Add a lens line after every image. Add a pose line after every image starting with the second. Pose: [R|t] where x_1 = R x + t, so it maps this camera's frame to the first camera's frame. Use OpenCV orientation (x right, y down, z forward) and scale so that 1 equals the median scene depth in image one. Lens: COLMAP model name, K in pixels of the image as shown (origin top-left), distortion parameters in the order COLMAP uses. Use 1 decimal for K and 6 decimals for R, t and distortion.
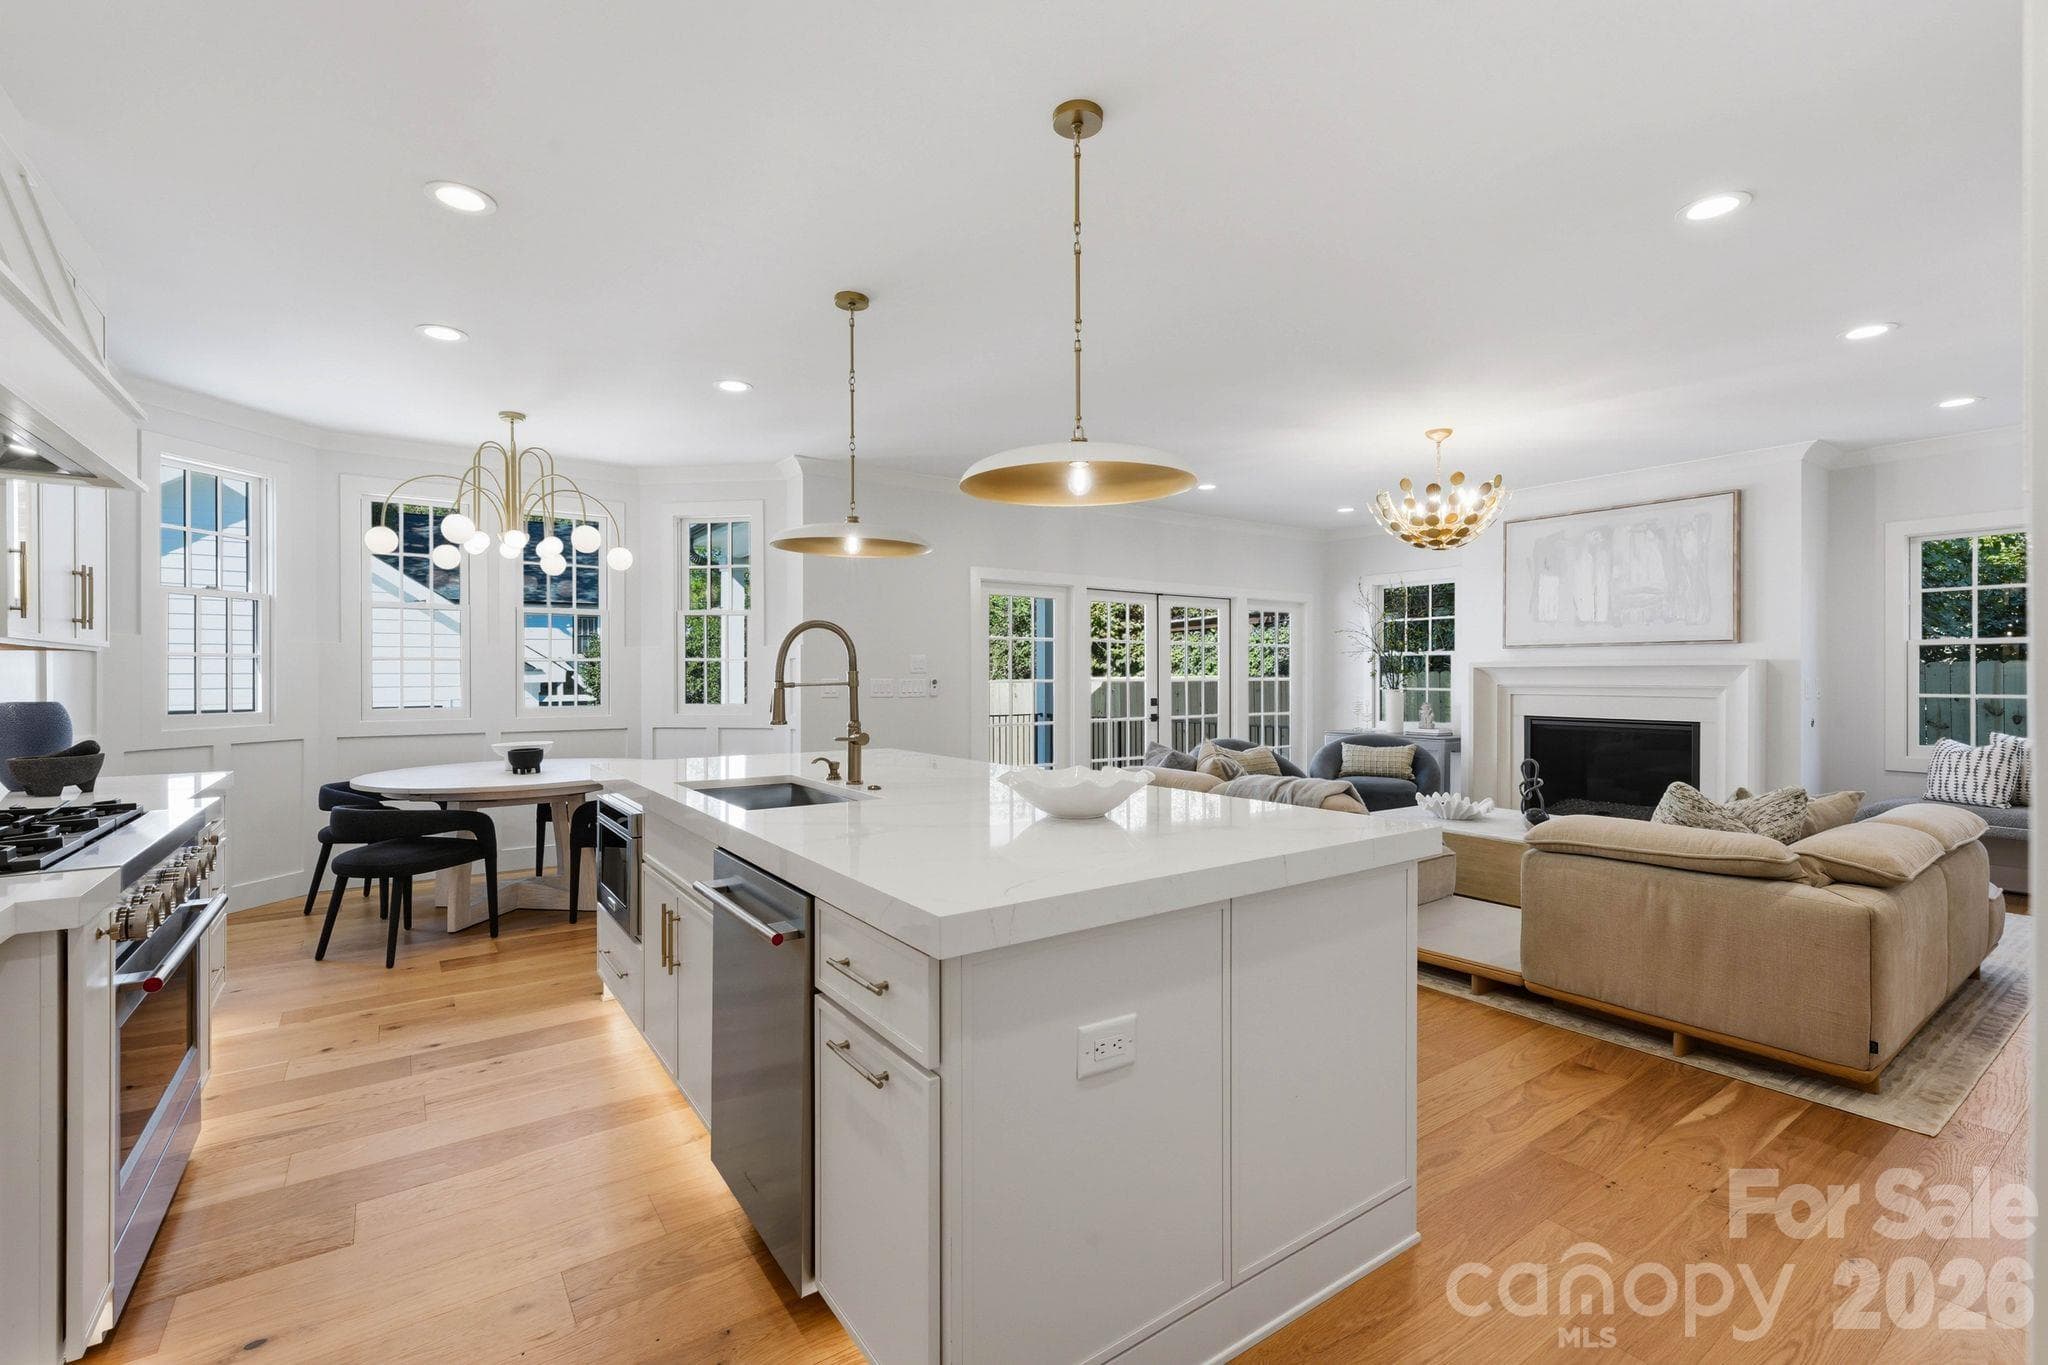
lens RADIAL K [[895.7, 0, 1024.0], [0, 895.7, 682.5], [0, 0, 1]] dist [0.001122, 0.000050]
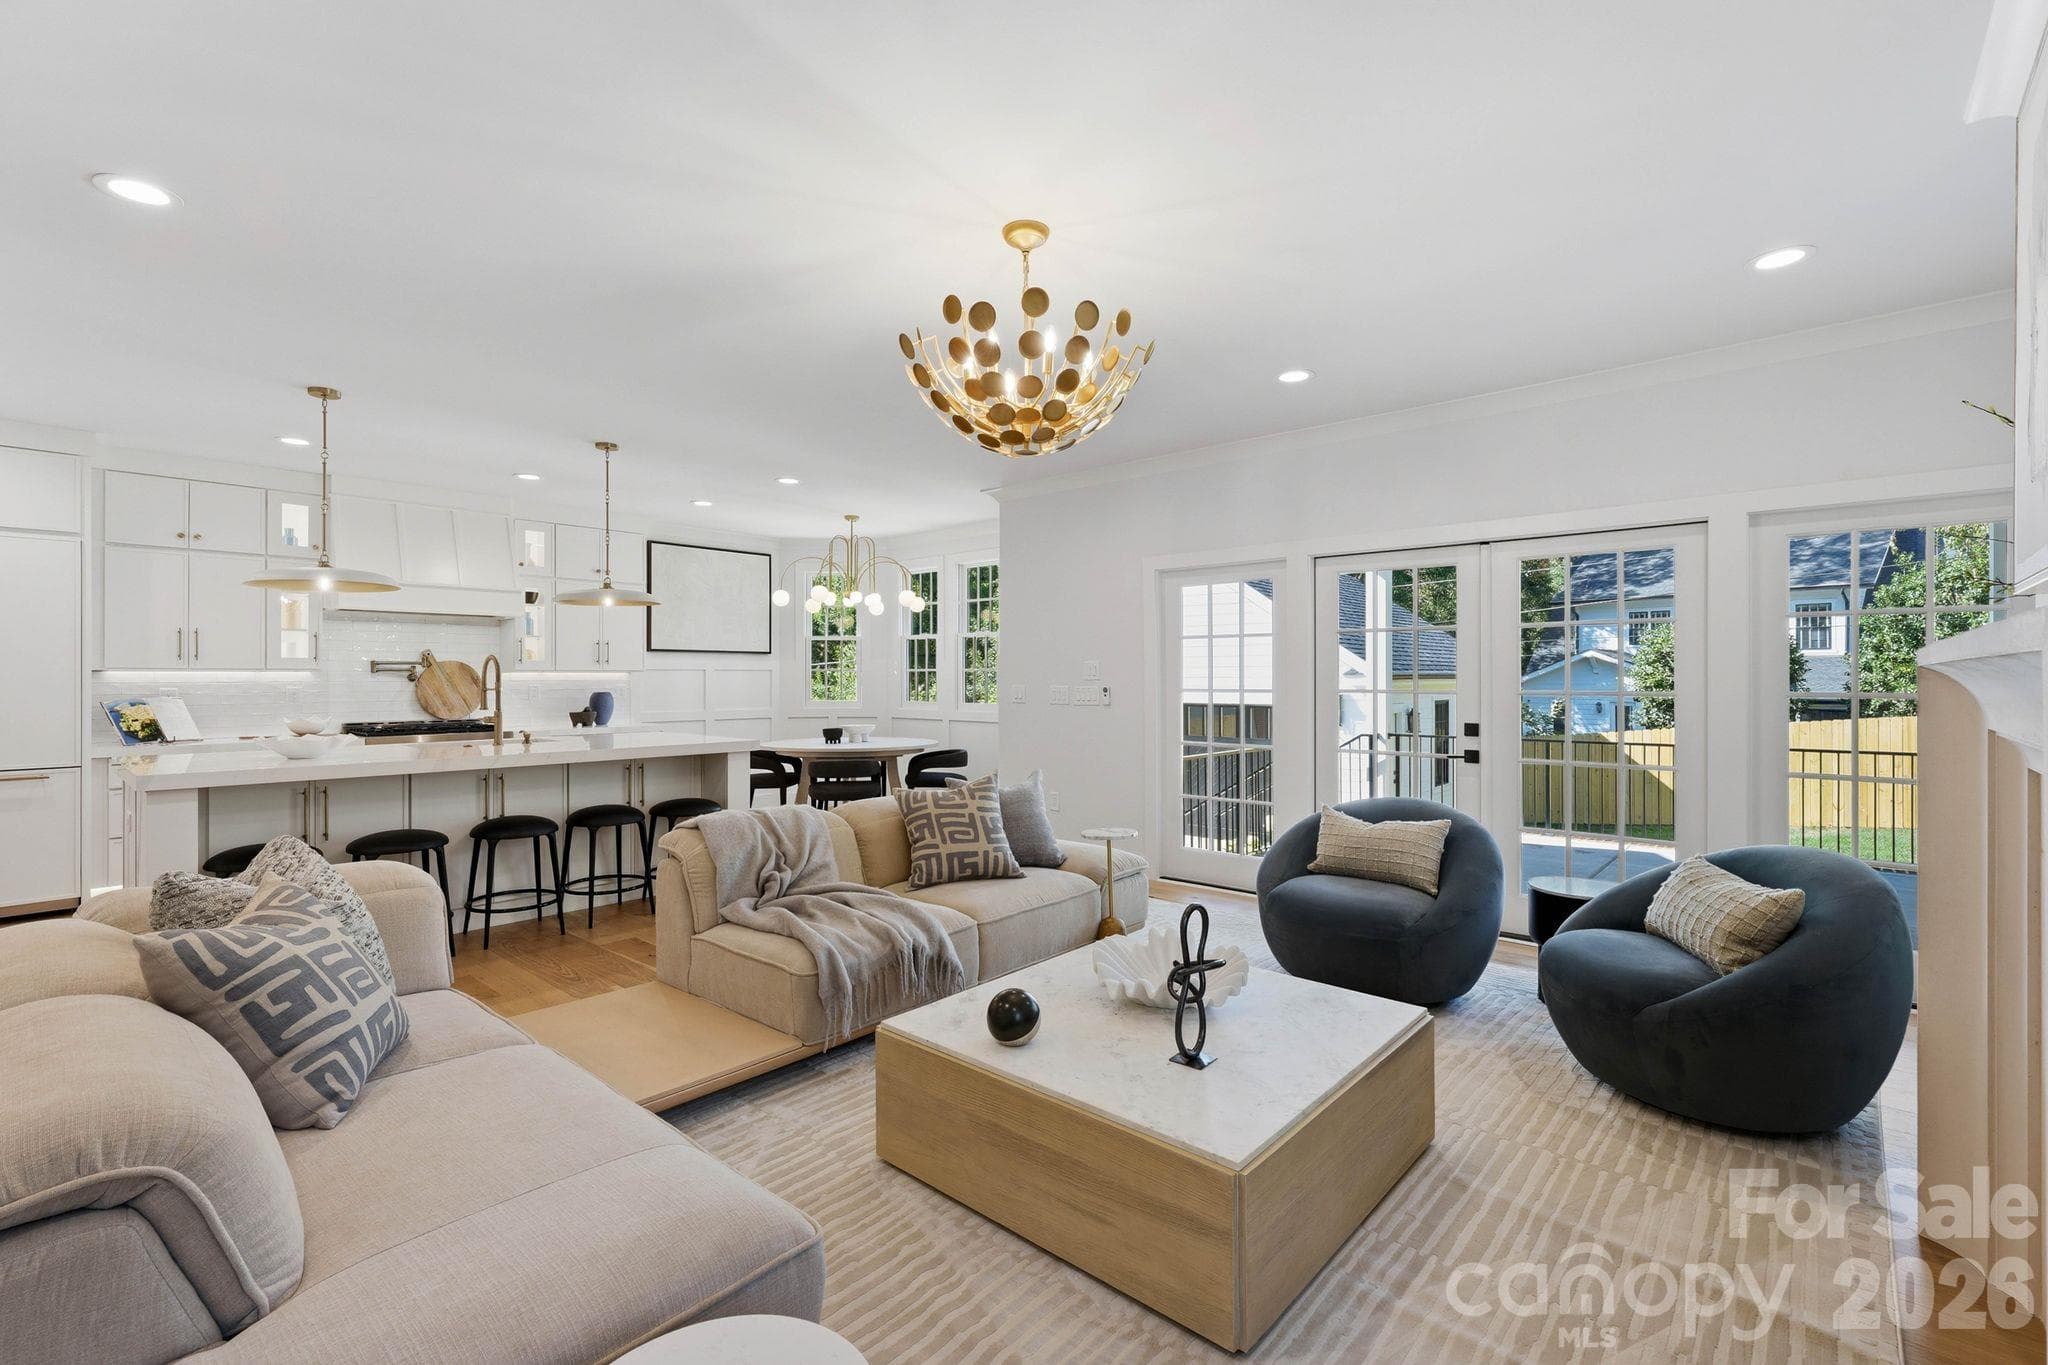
lens RADIAL K [[902.9, 0, 1016.4], [0, 902.9, 677.3], [0, 0, 1]] dist [0.002207, -0.000017]
pose [[0.220520, 0.001512, -0.975381, 0.865902], [-0.005156, 0.999987, 0.000384, -0.014455], [0.975369, 0.004944, 0.220525, 0.774938]]
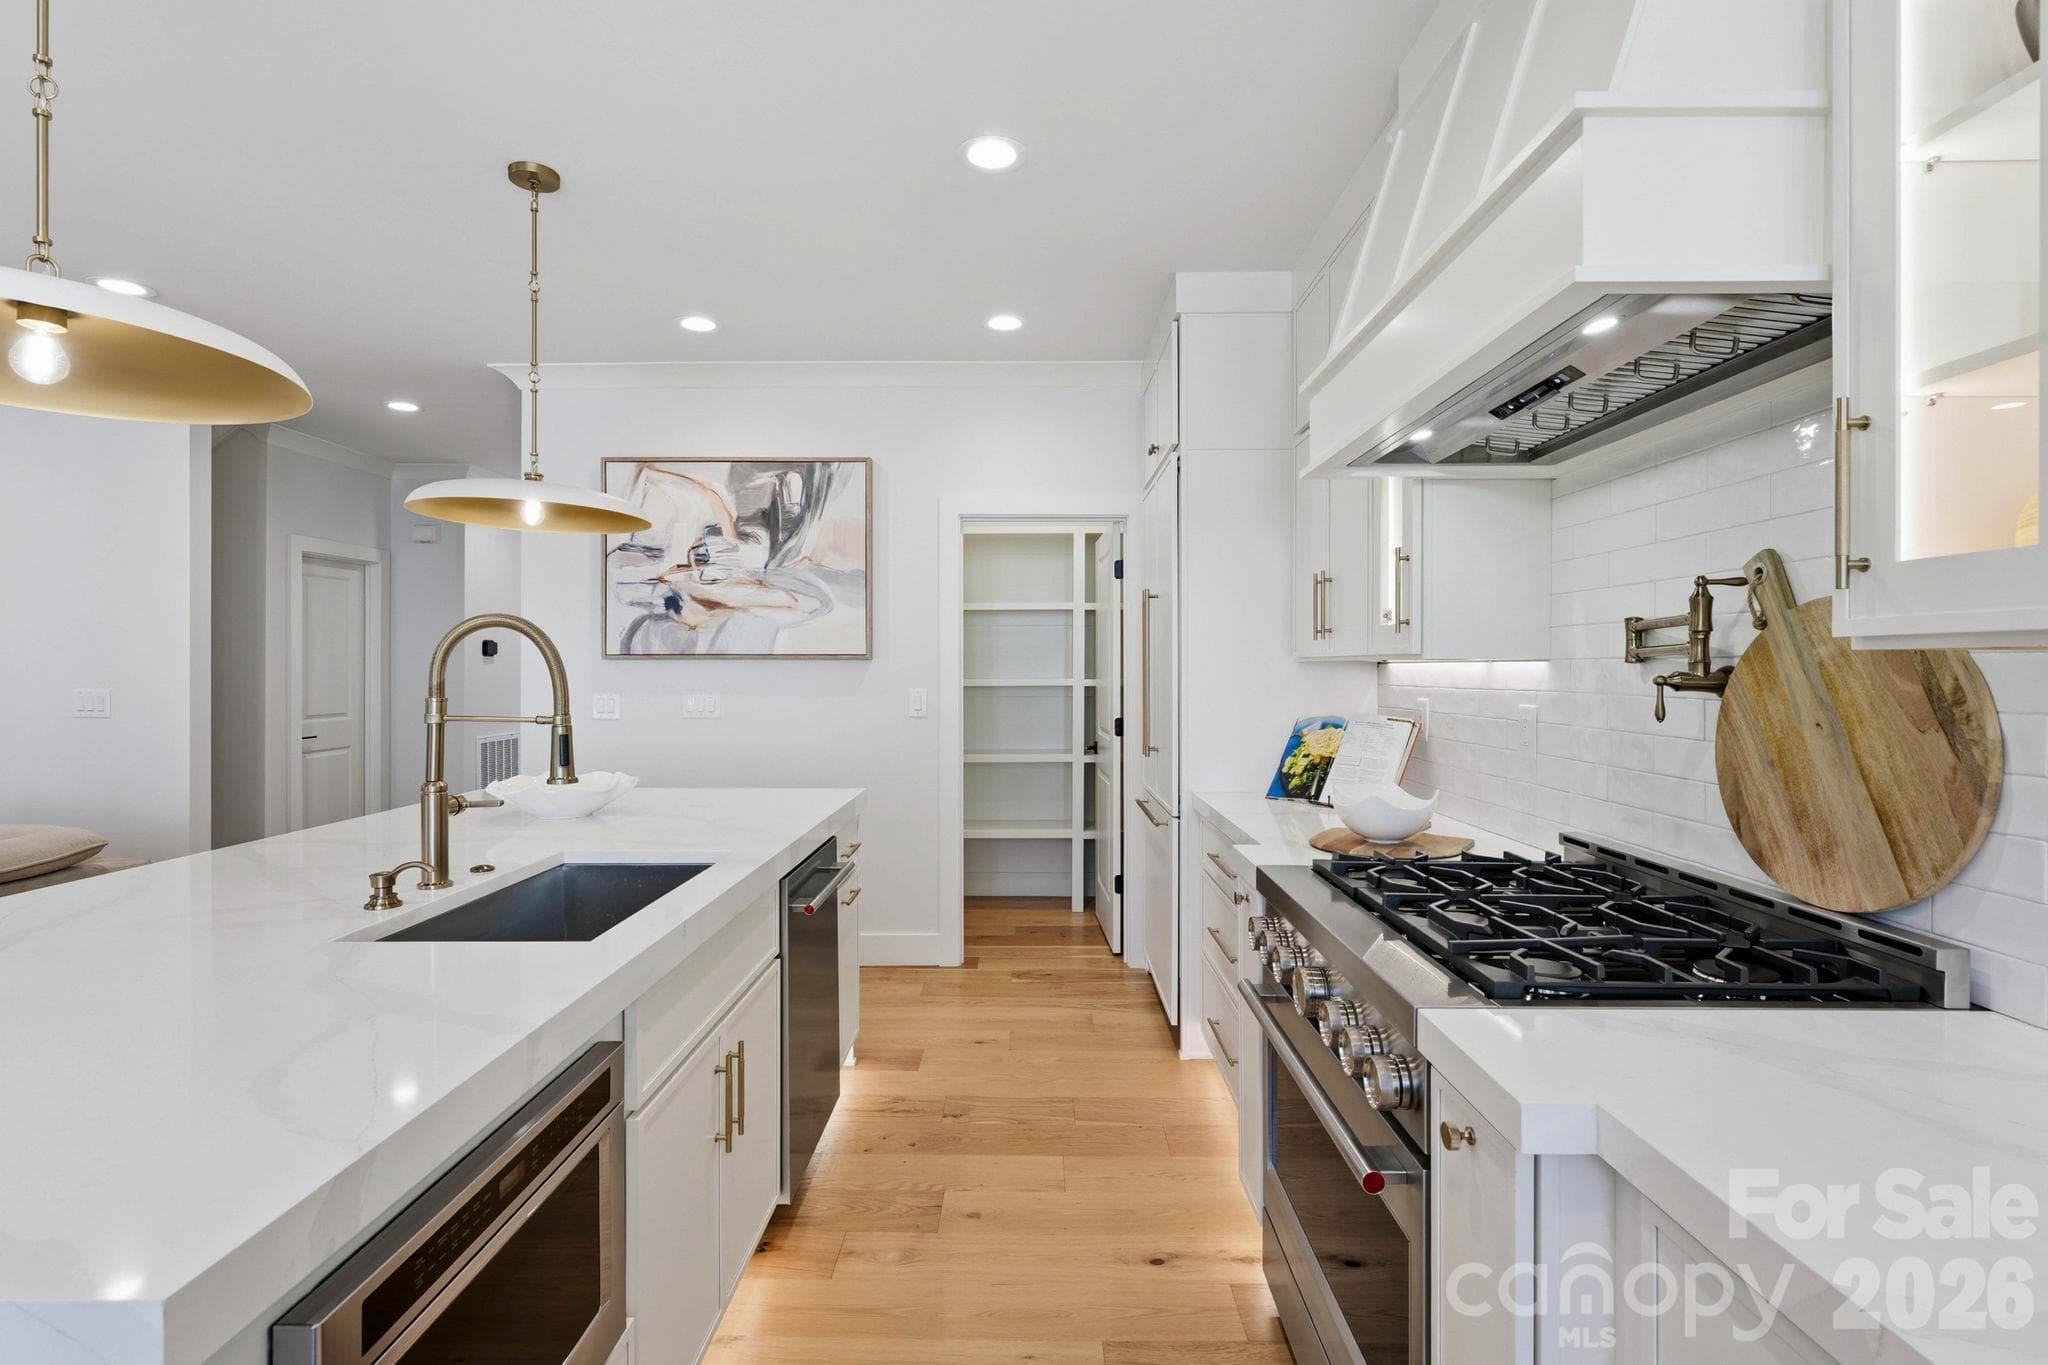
lens RADIAL K [[988.7, 0, 1027.1], [0, 988.7, 667.6], [0, 0, 1]] dist [-0.002209, -0.001031]
pose [[-0.814577, 0.002627, 0.580050, -0.426664], [0.005784, 0.999977, 0.003593, -0.016231], [-0.580027, 0.006281, -0.814573, 0.627492]]
